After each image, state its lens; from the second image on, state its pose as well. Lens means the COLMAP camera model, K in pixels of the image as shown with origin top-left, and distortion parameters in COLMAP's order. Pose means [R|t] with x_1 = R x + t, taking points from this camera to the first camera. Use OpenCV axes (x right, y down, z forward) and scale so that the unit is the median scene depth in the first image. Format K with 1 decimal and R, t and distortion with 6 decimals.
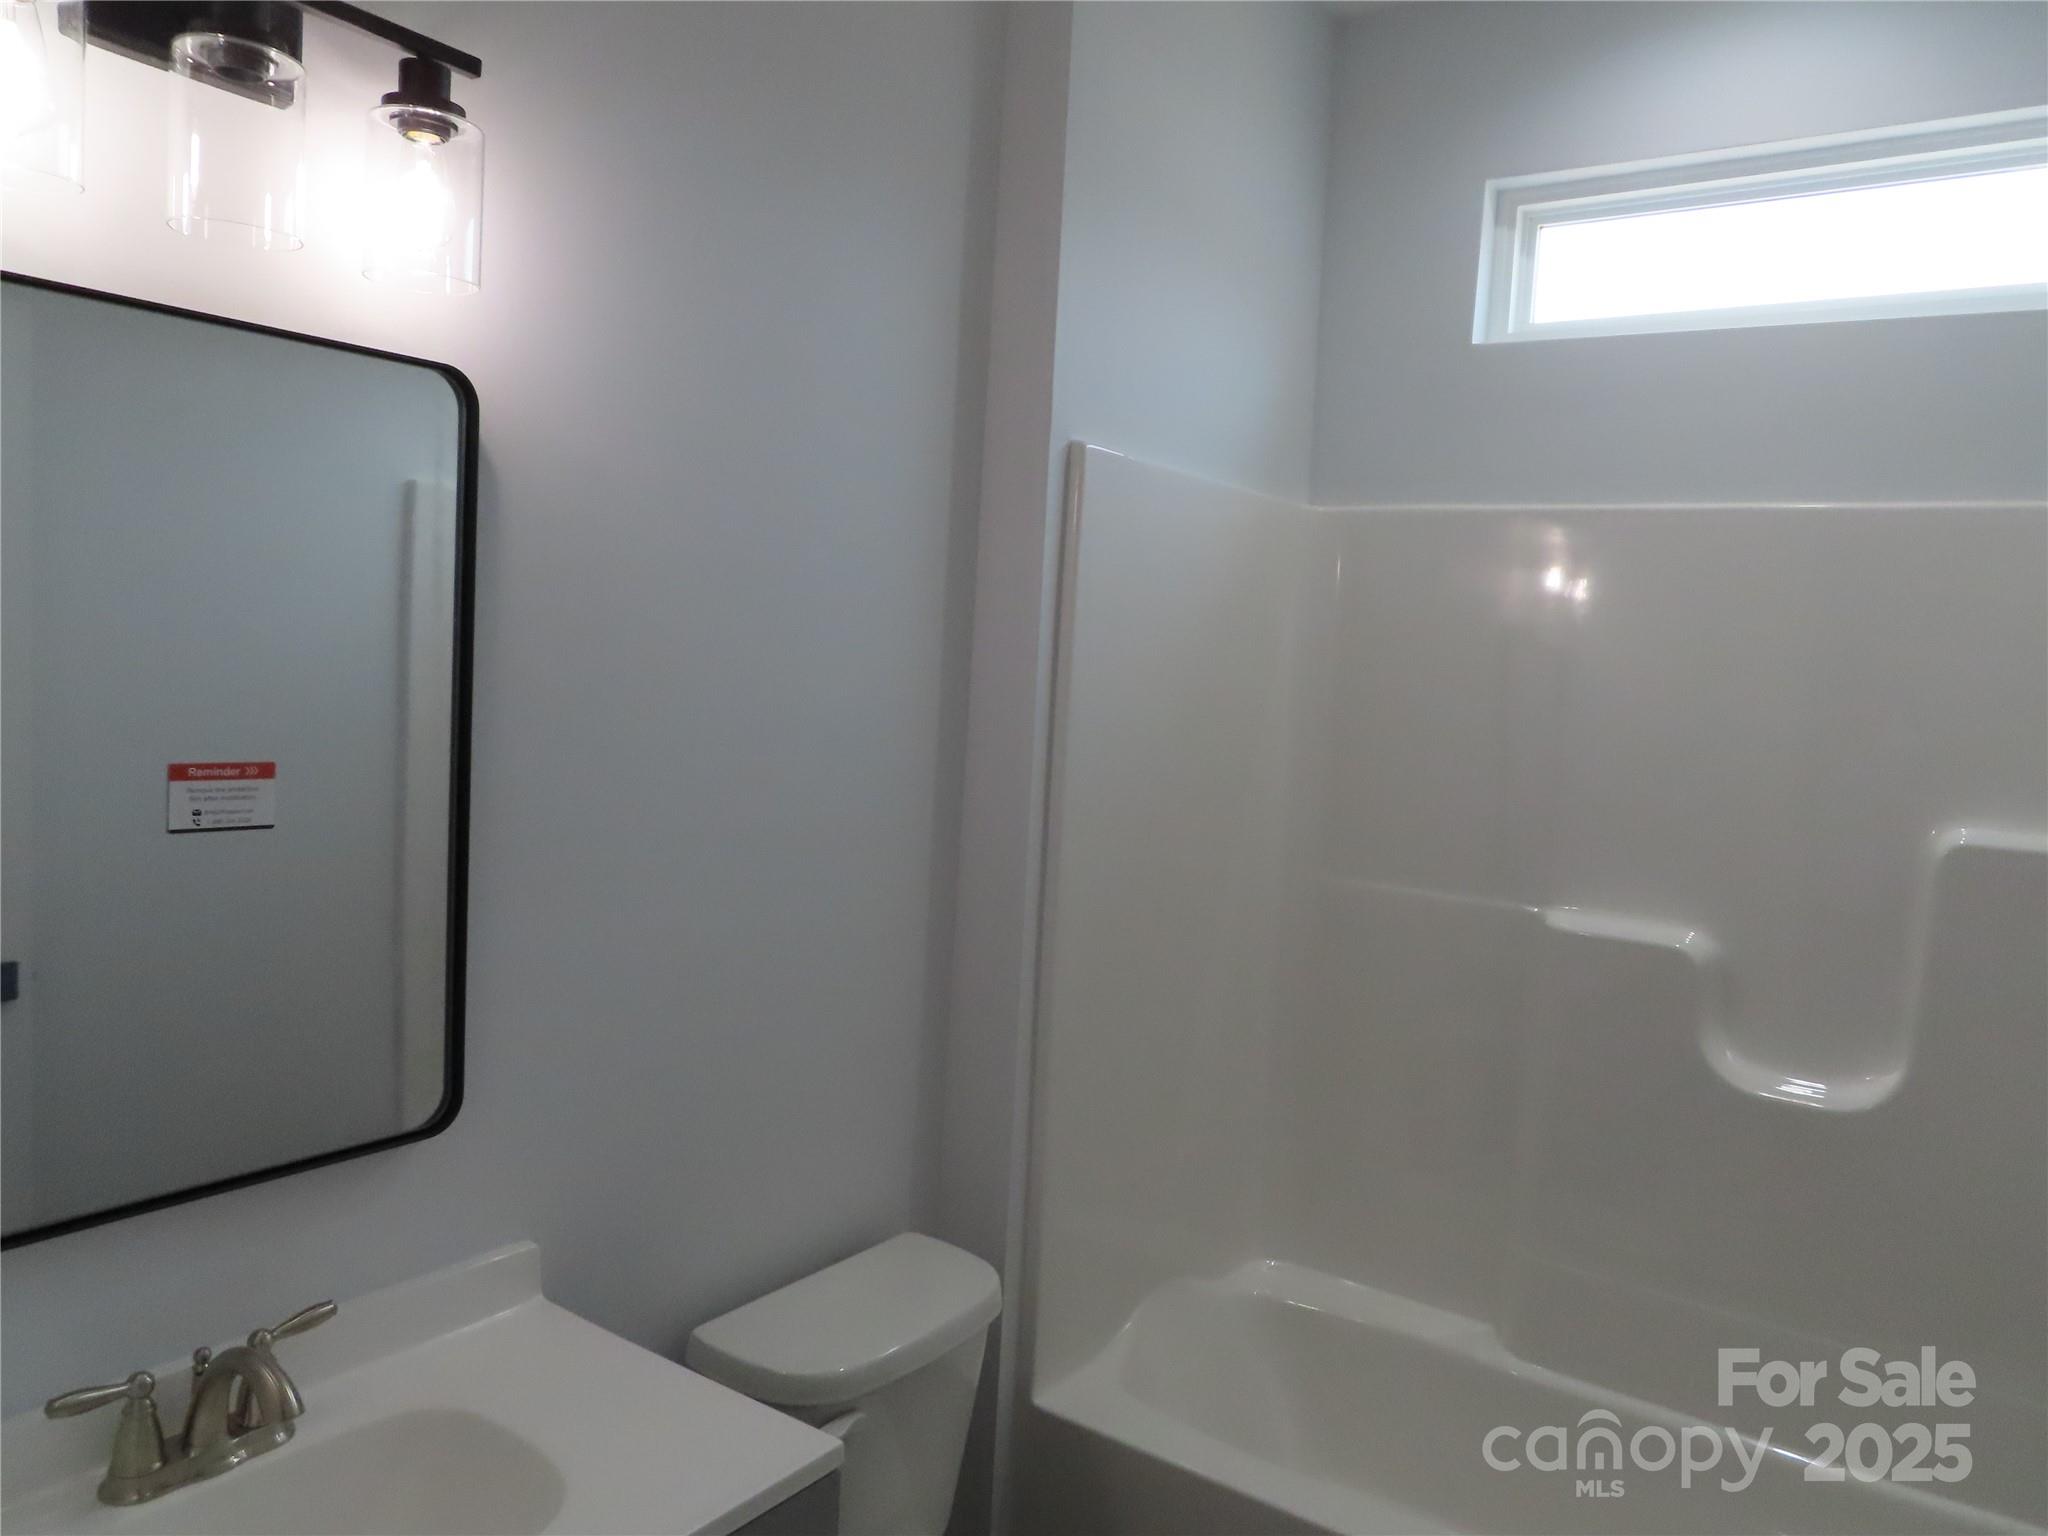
lens RADIAL K [[1484.5, 0, 1019.2], [0, 1484.5, 765.4], [0, 0, 1]] dist [-0.010339, 0.012317]
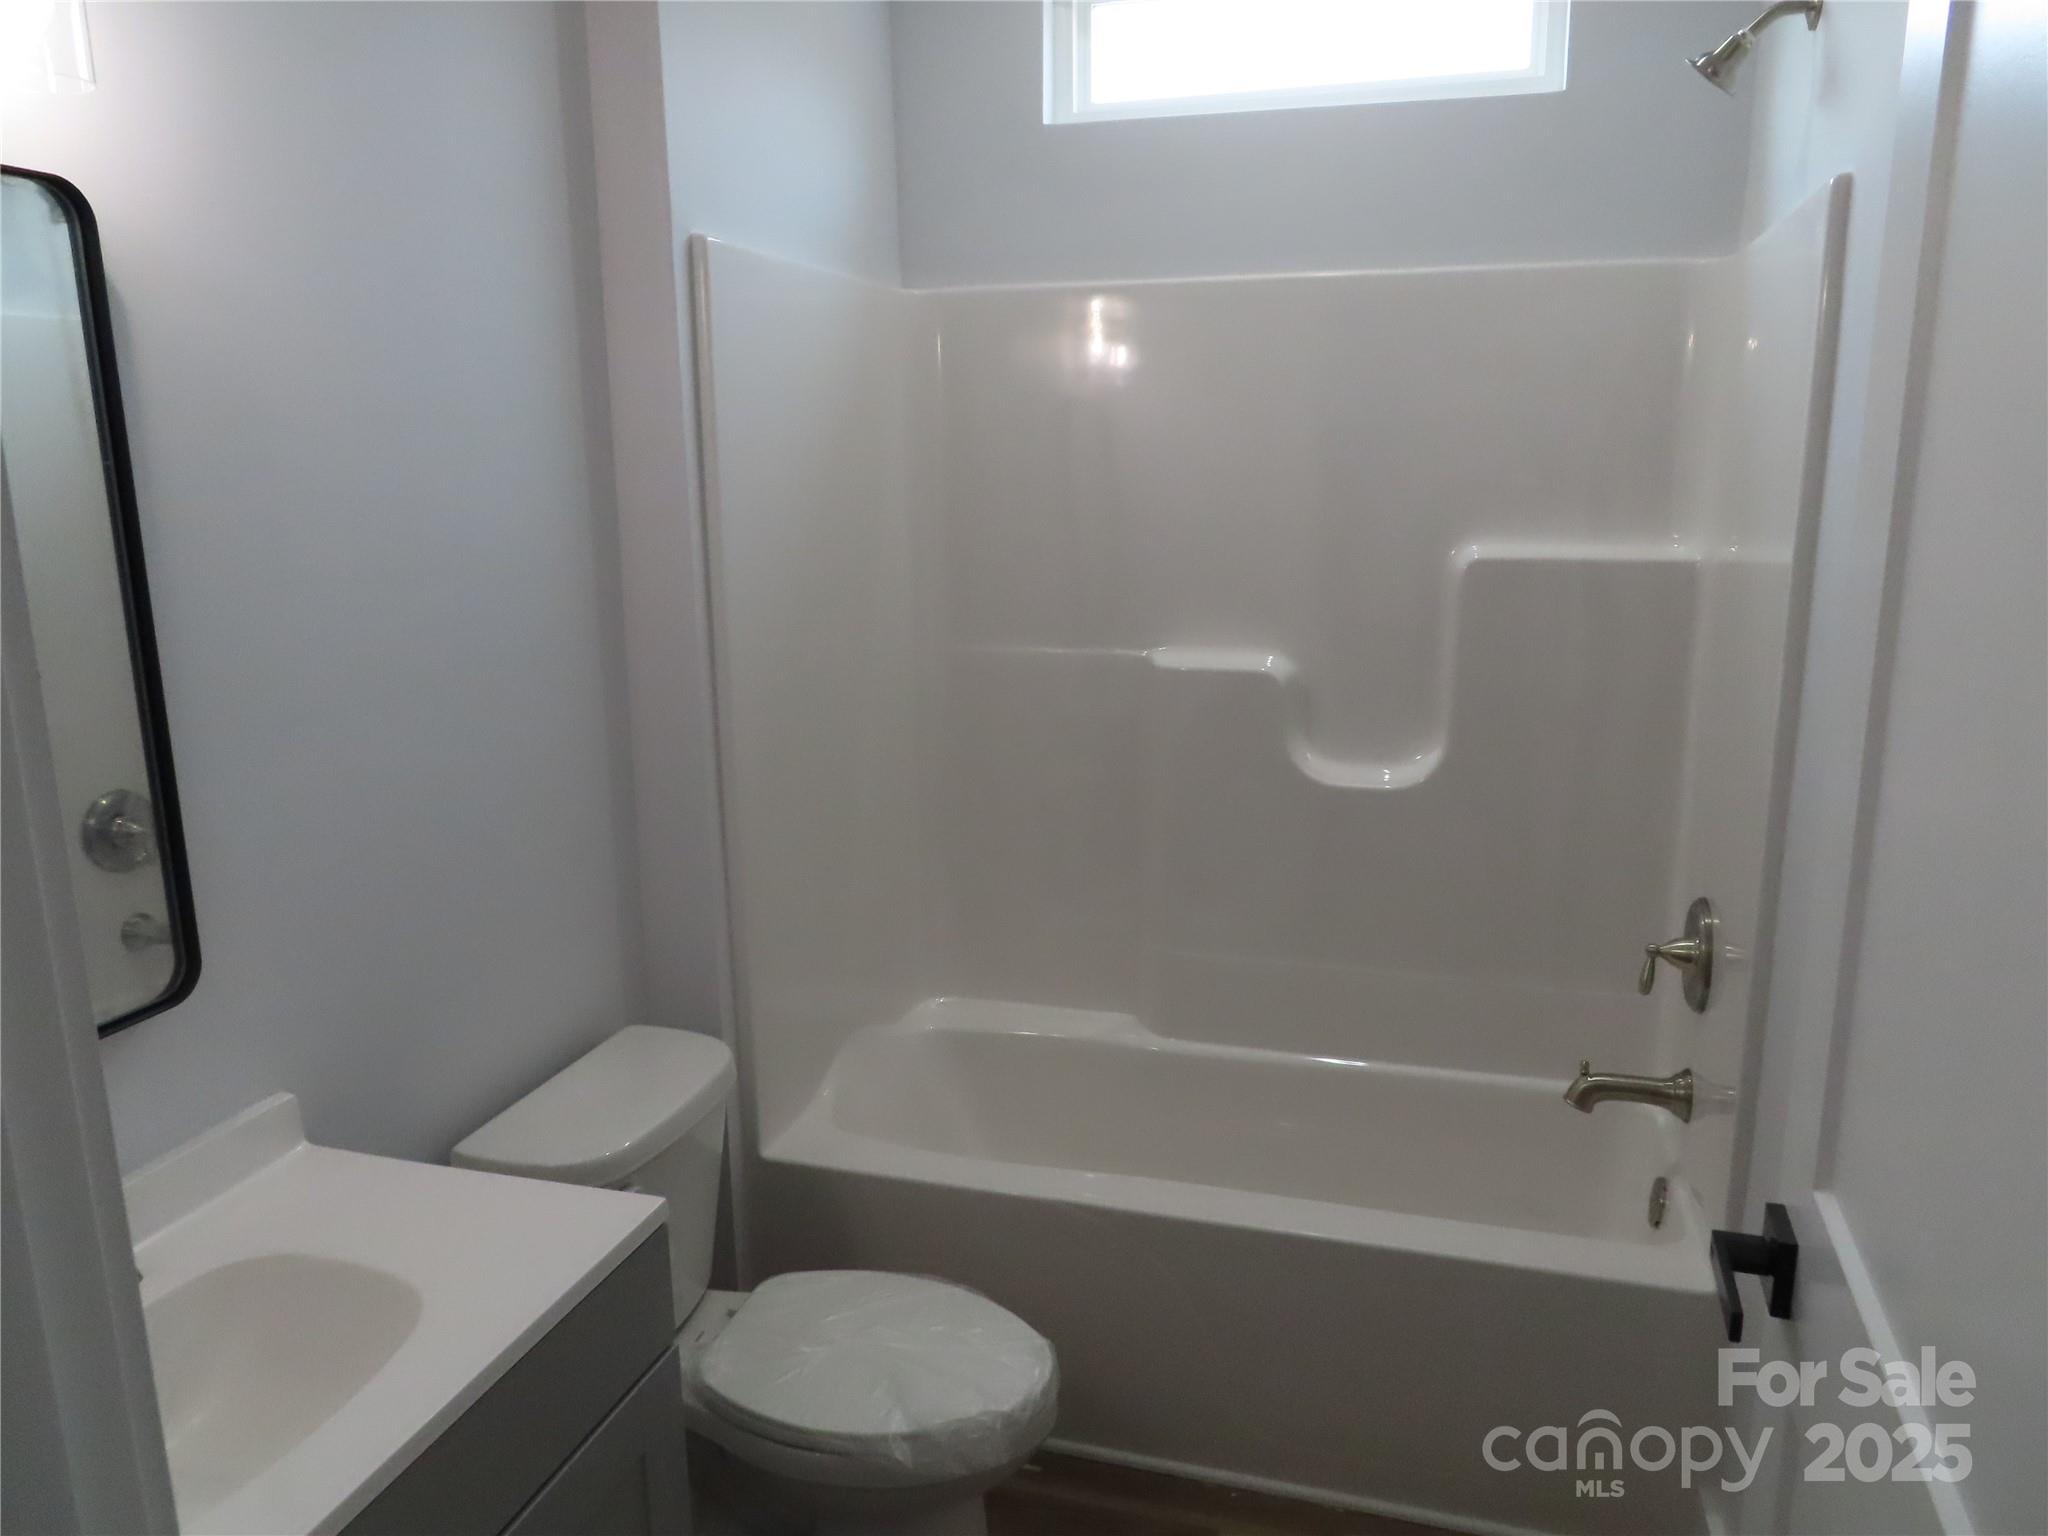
lens RADIAL K [[1484.5, 0, 1028.0], [0, 1484.5, 773.5], [0, 0, 1]] dist [-0.010339, 0.012317]
pose [[0.943491, -0.136060, 0.302178, -0.093171], [0.089651, 0.982624, 0.162523, -0.004287], [-0.319040, -0.126248, 0.939295, -0.046210]]
